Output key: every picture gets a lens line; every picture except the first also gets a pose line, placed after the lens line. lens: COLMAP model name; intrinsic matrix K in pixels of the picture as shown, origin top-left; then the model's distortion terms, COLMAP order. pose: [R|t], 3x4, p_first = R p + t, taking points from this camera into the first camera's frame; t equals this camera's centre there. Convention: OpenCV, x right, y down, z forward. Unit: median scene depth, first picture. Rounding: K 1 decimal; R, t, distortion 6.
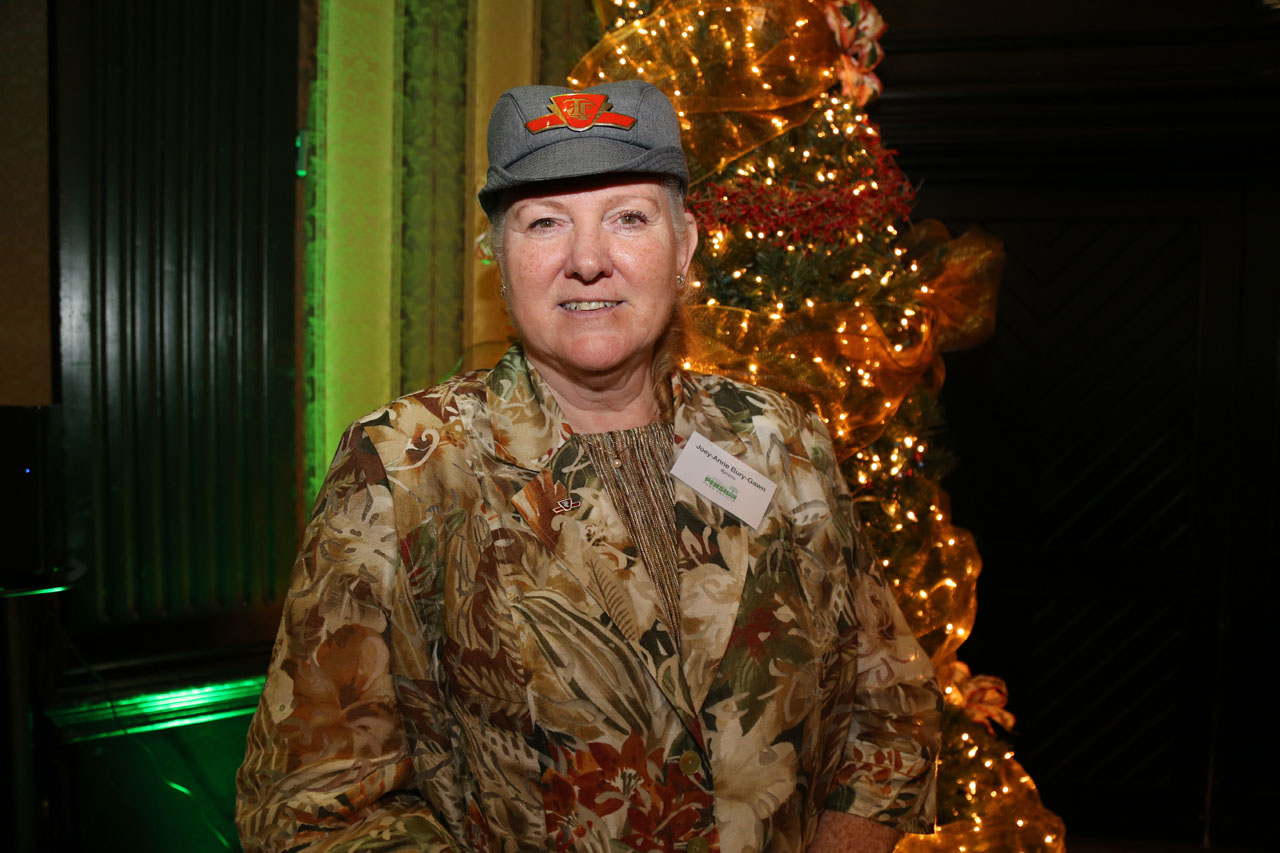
lens RADIAL K [[854.7, 0, 640.4], [0, 854.7, 433.9], [0, 0, 1]] dist [-0.118108, 0.055342]
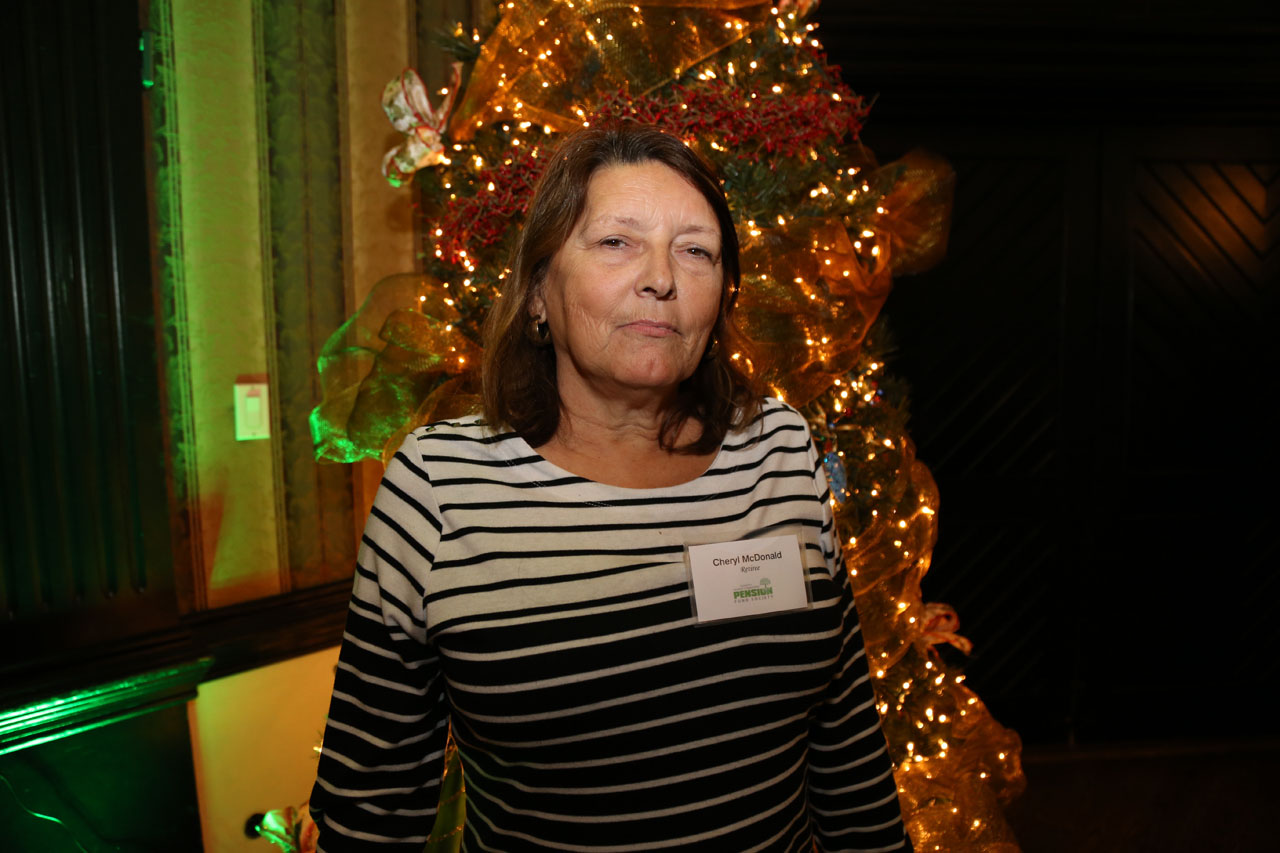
lens RADIAL K [[854.7, 0, 639.2], [0, 854.7, 440.8], [0, 0, 1]] dist [-0.118108, 0.055342]
pose [[0.979239, -0.050130, 0.196412, -0.096521], [0.038511, 0.997300, 0.062533, 0.014889], [-0.199016, -0.053671, 0.978525, 0.072451]]
